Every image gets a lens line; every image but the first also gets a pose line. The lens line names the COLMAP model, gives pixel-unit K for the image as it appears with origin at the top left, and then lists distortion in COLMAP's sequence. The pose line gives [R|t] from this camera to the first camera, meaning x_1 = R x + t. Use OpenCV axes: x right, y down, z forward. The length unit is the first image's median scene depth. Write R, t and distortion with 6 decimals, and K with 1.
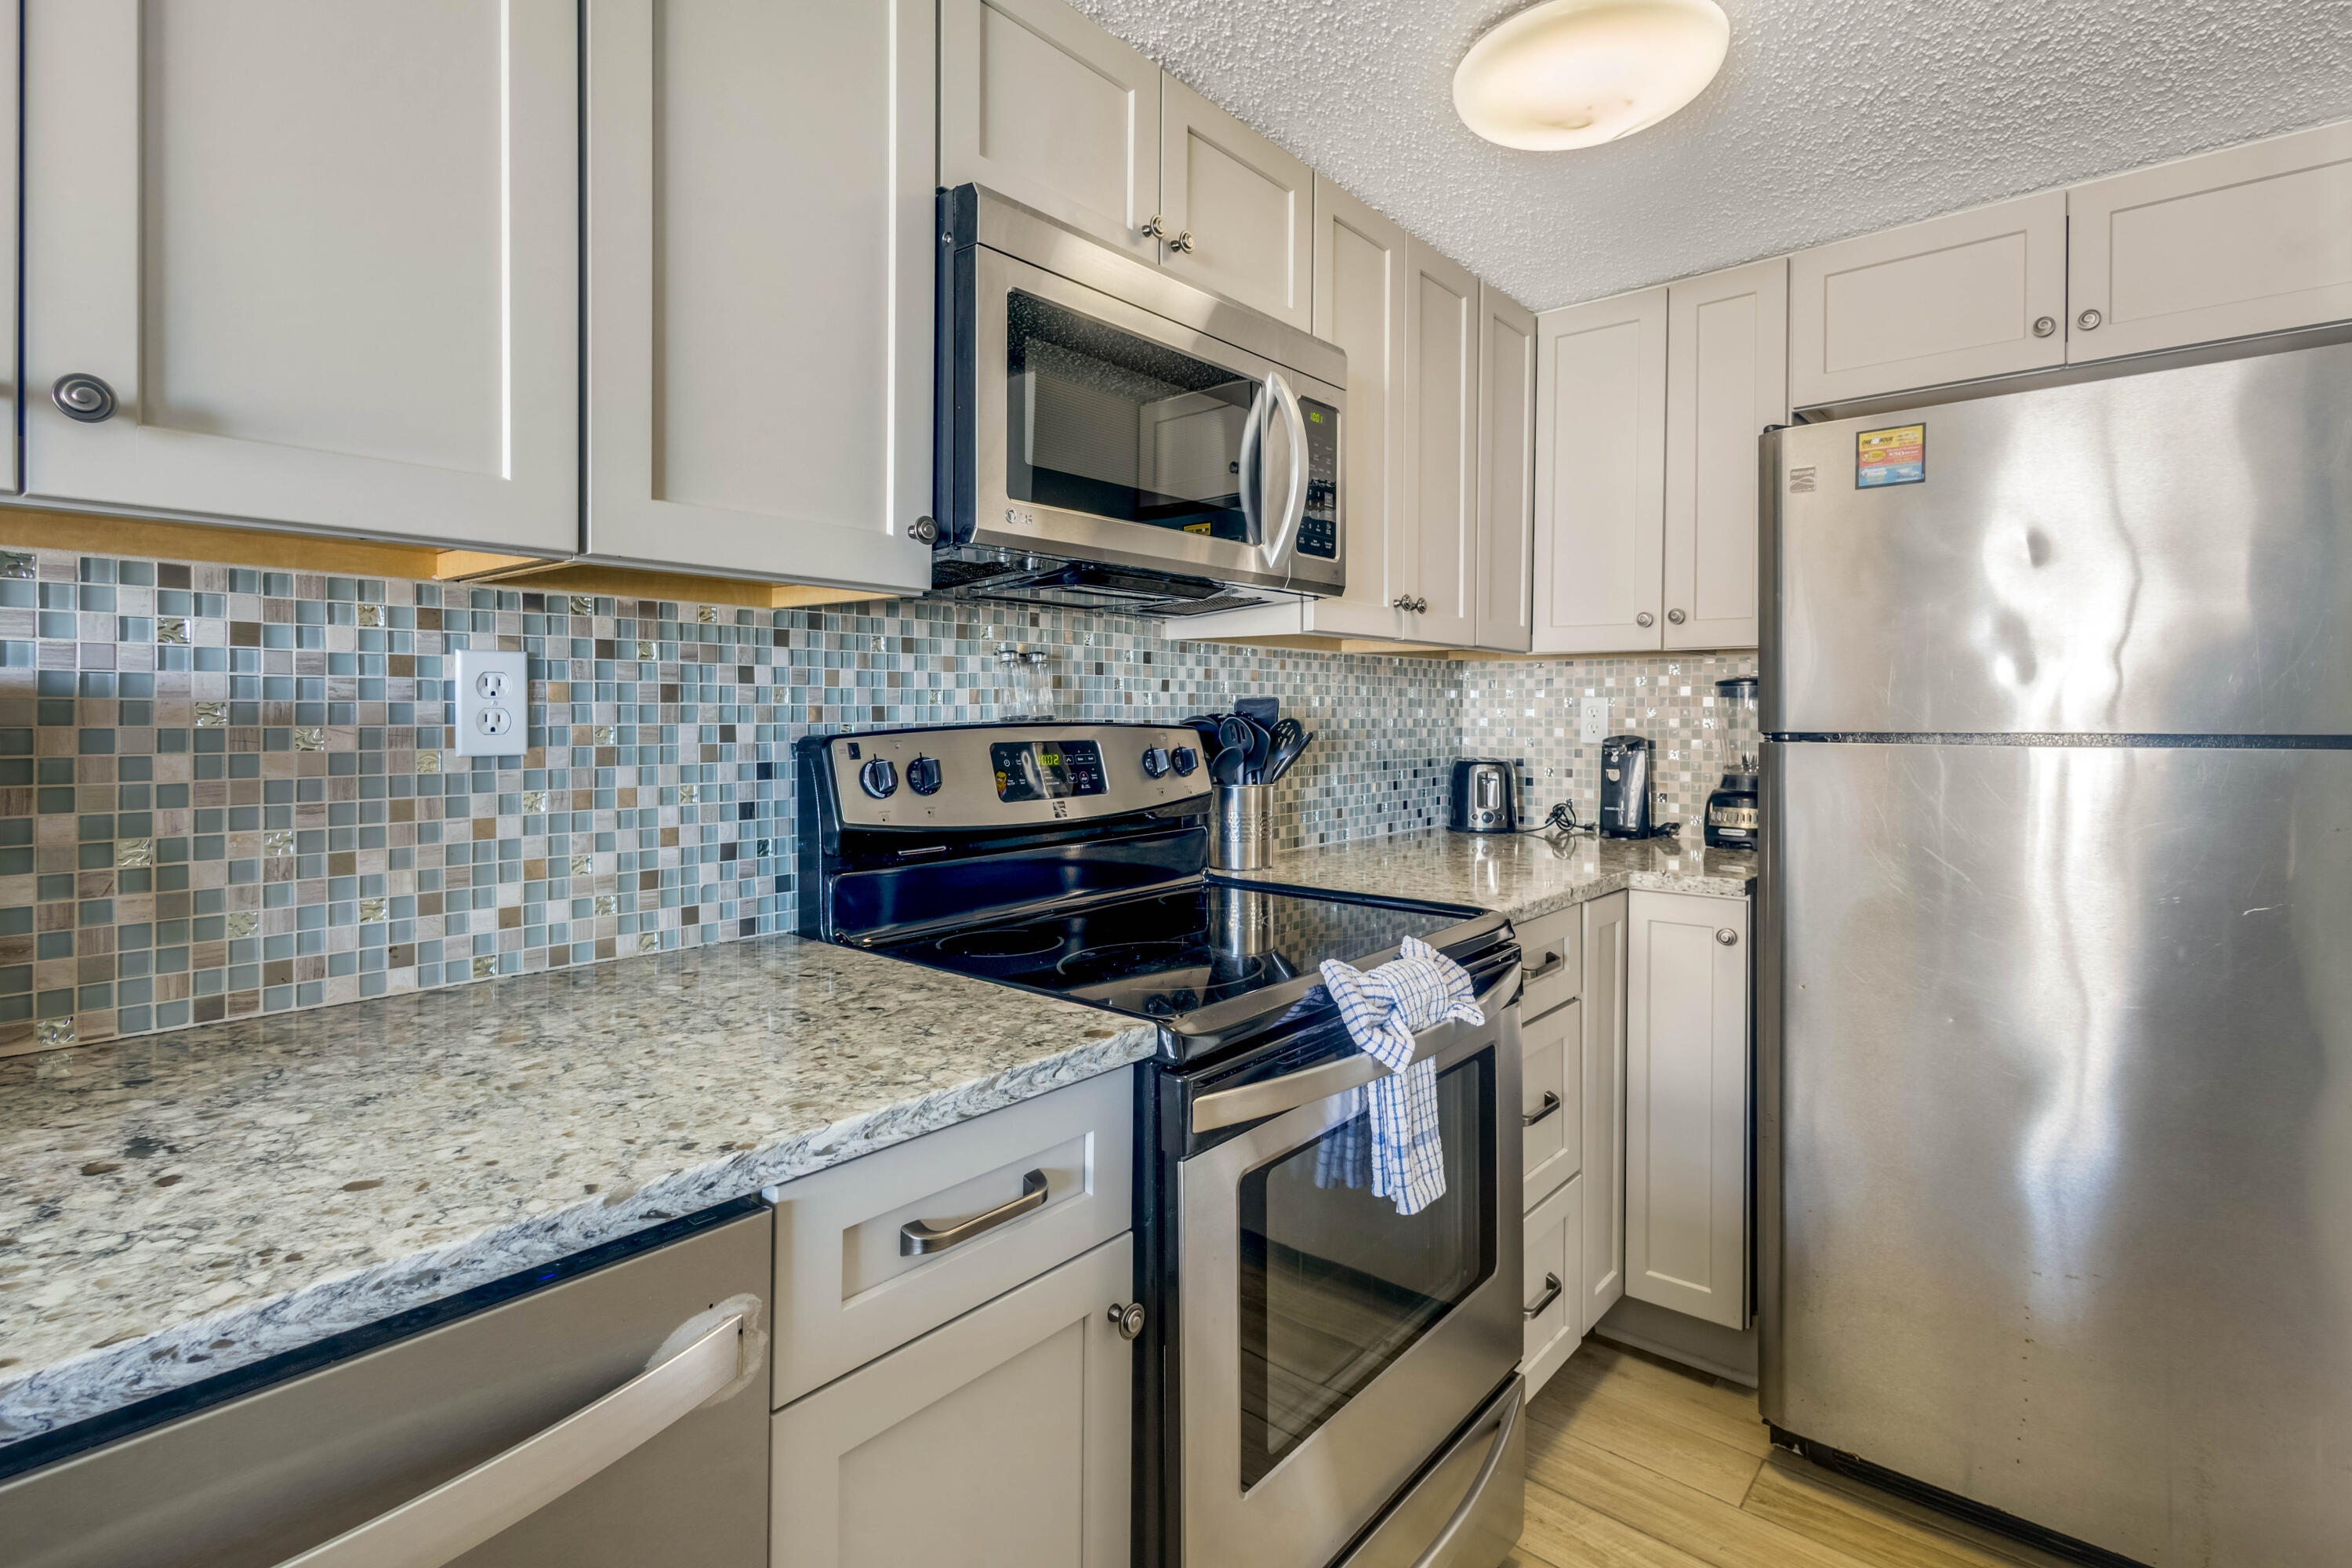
lens RADIAL K [[1138.9, 0, 1163.8], [0, 1138.9, 724.2], [0, 0, 1]] dist [0.011684, -0.000404]
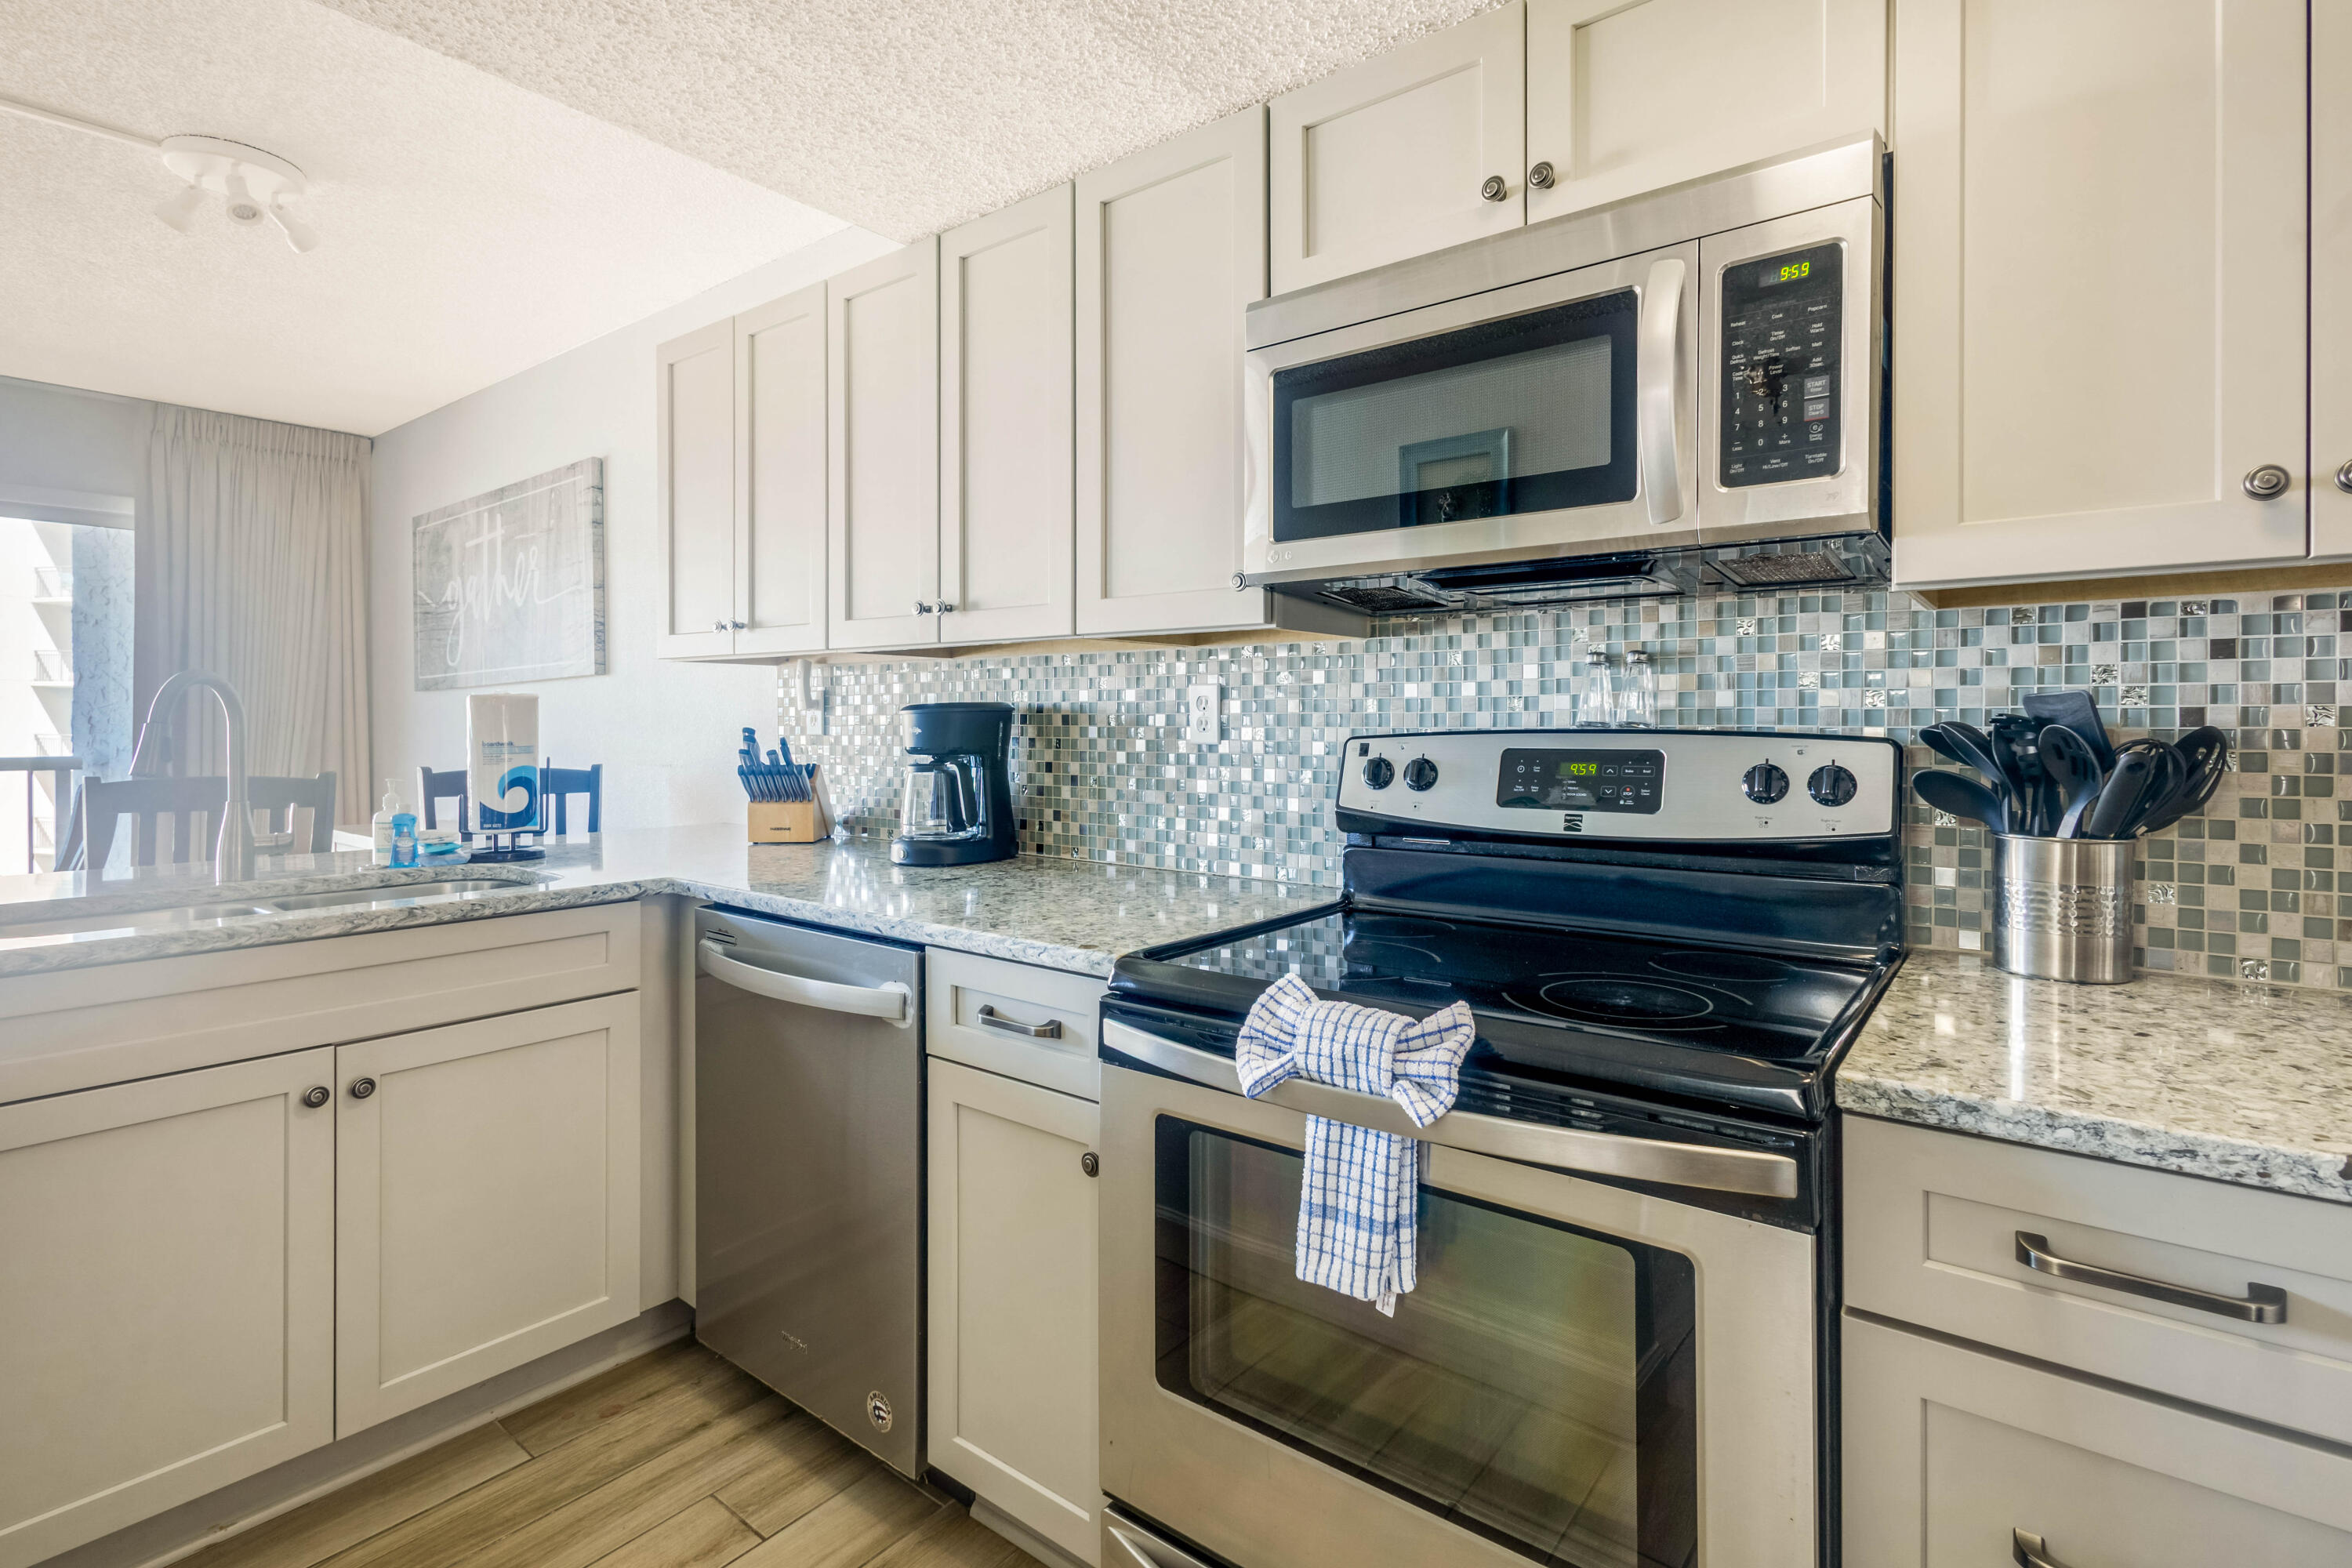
lens RADIAL K [[1138.9, 0, 1163.8], [0, 1138.9, 724.2], [0, 0, 1]] dist [0.011684, -0.000404]
pose [[0.034089, -0.002516, -0.999416, 1.091455], [-0.012550, 0.999917, -0.002945, 0.002501], [0.999340, 0.012643, 0.034054, 0.845360]]
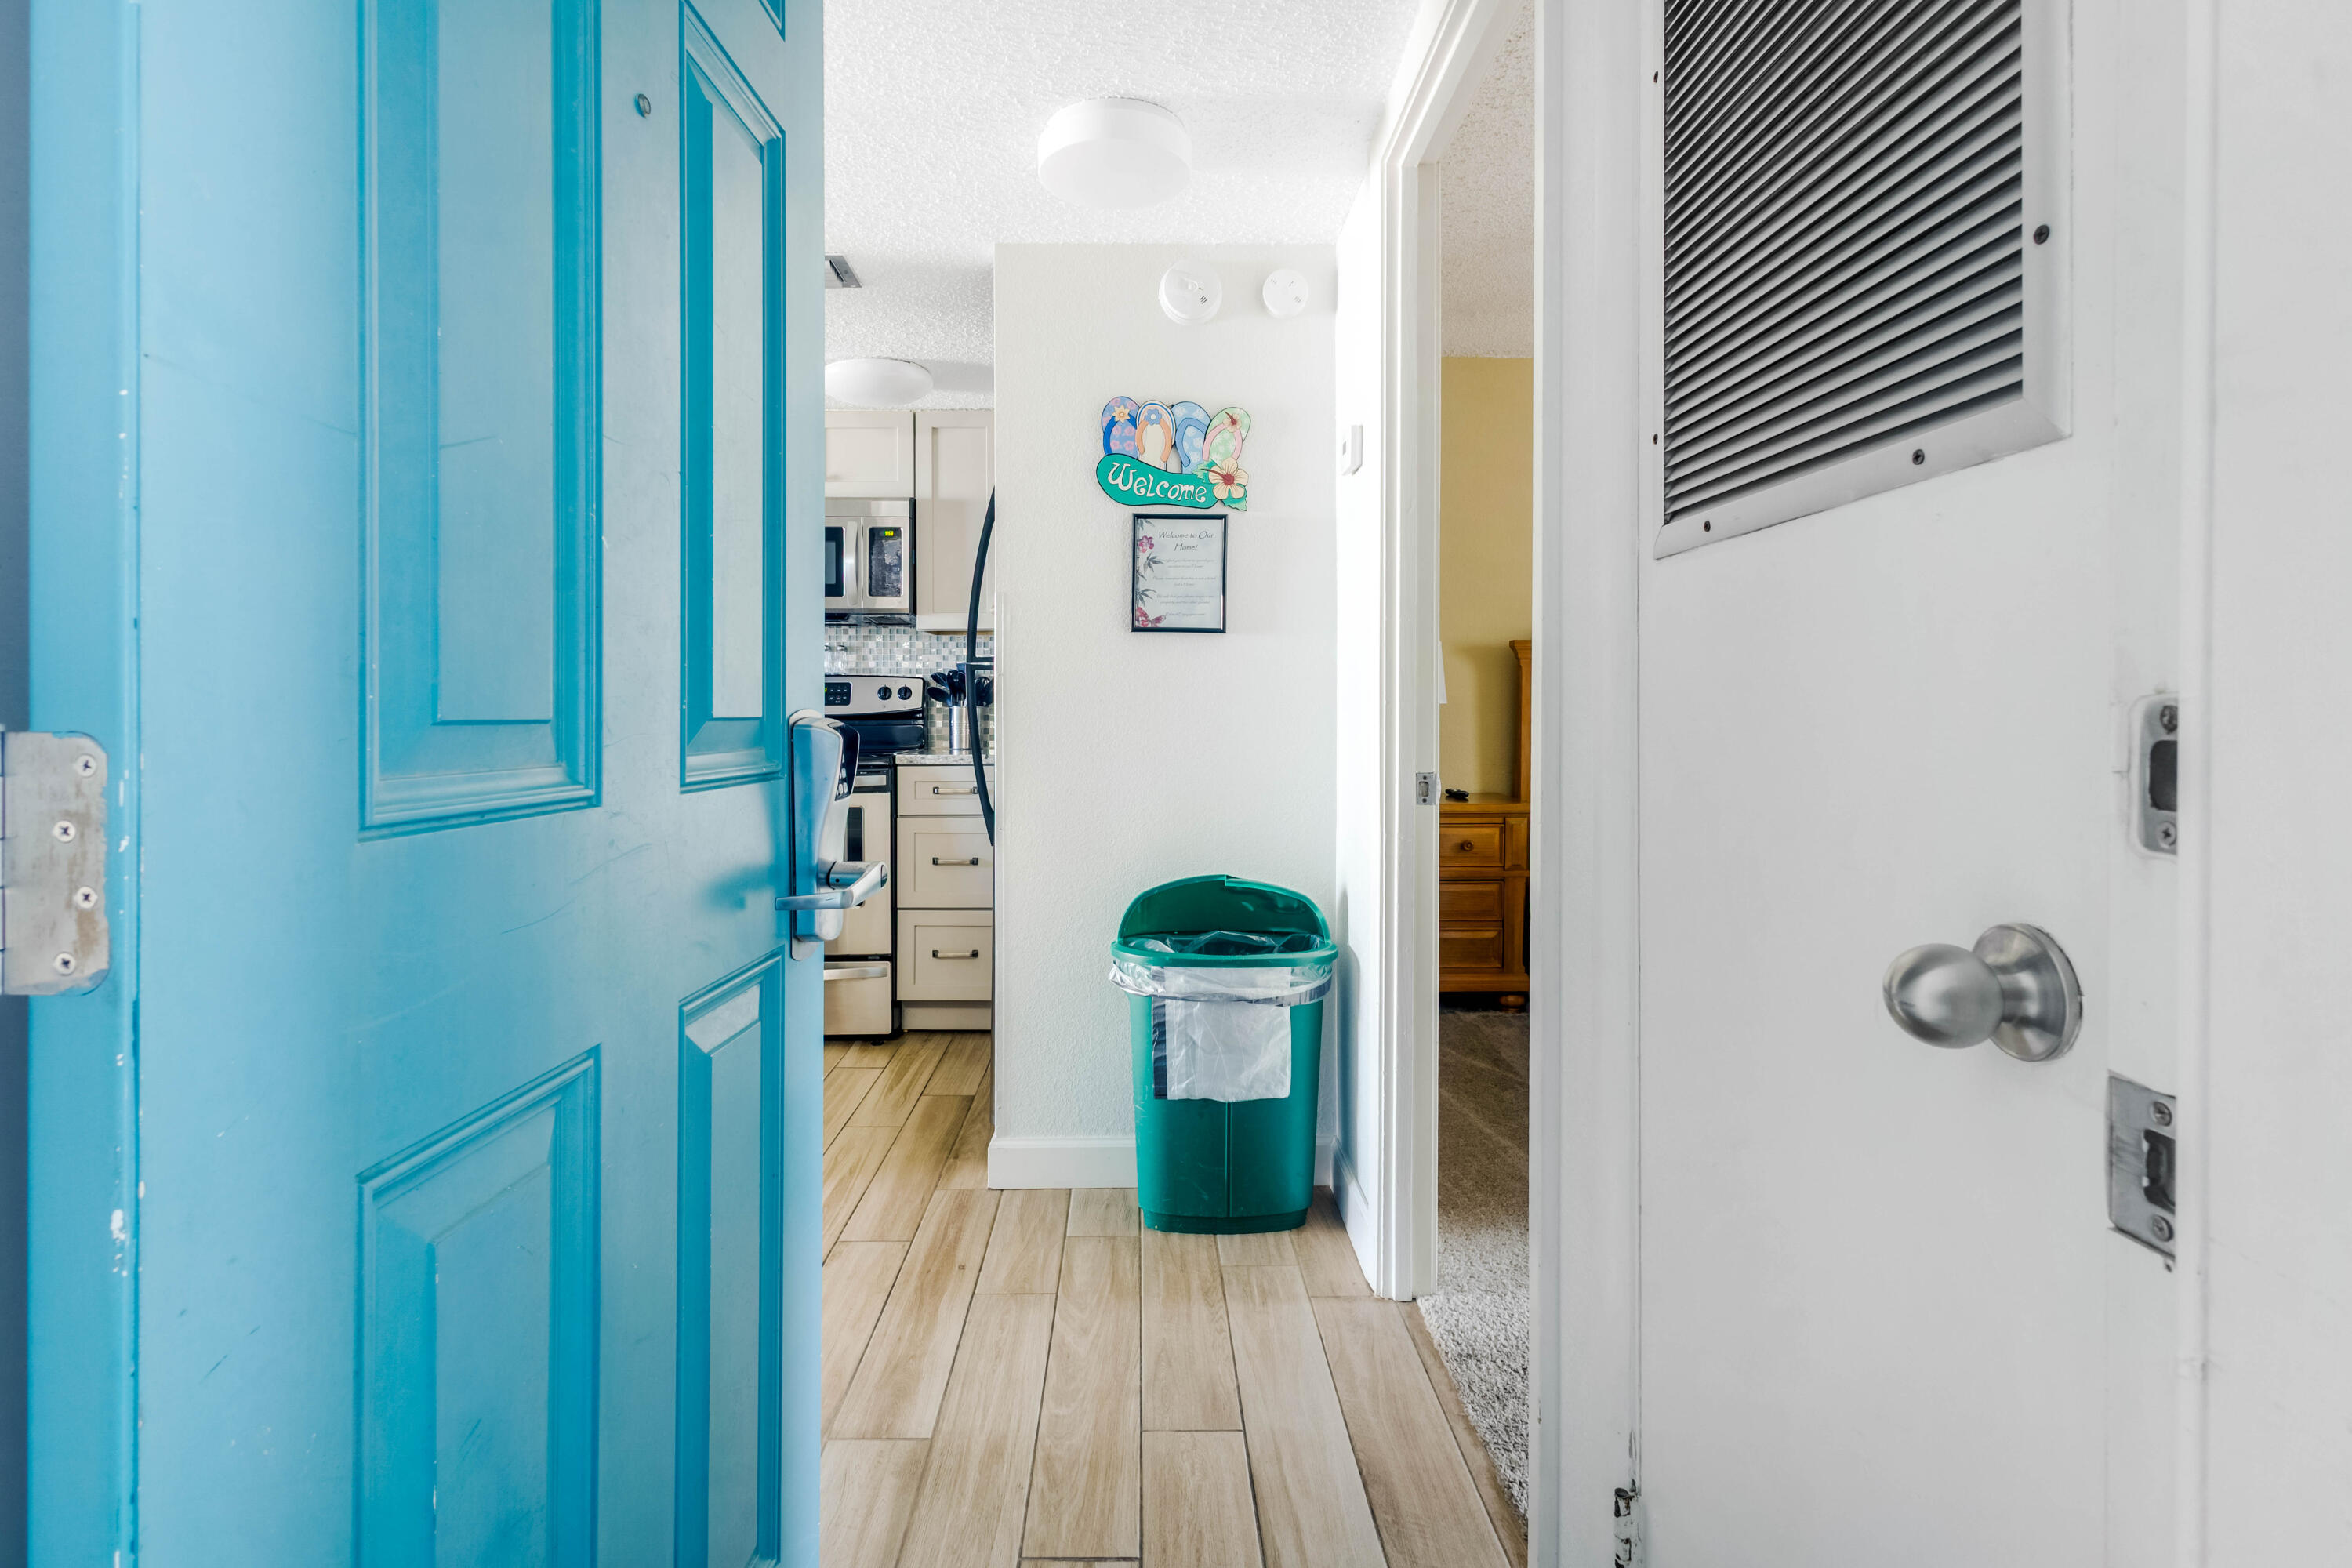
lens RADIAL K [[1138.9, 0, 1163.8], [0, 1138.9, 724.2], [0, 0, 1]] dist [0.011684, -0.000404]
pose [[0.665276, 0.002522, -0.746593, 2.940052], [-0.005659, 0.999983, -0.001665, 0.139443], [0.746576, 0.005333, 0.665279, -0.088858]]
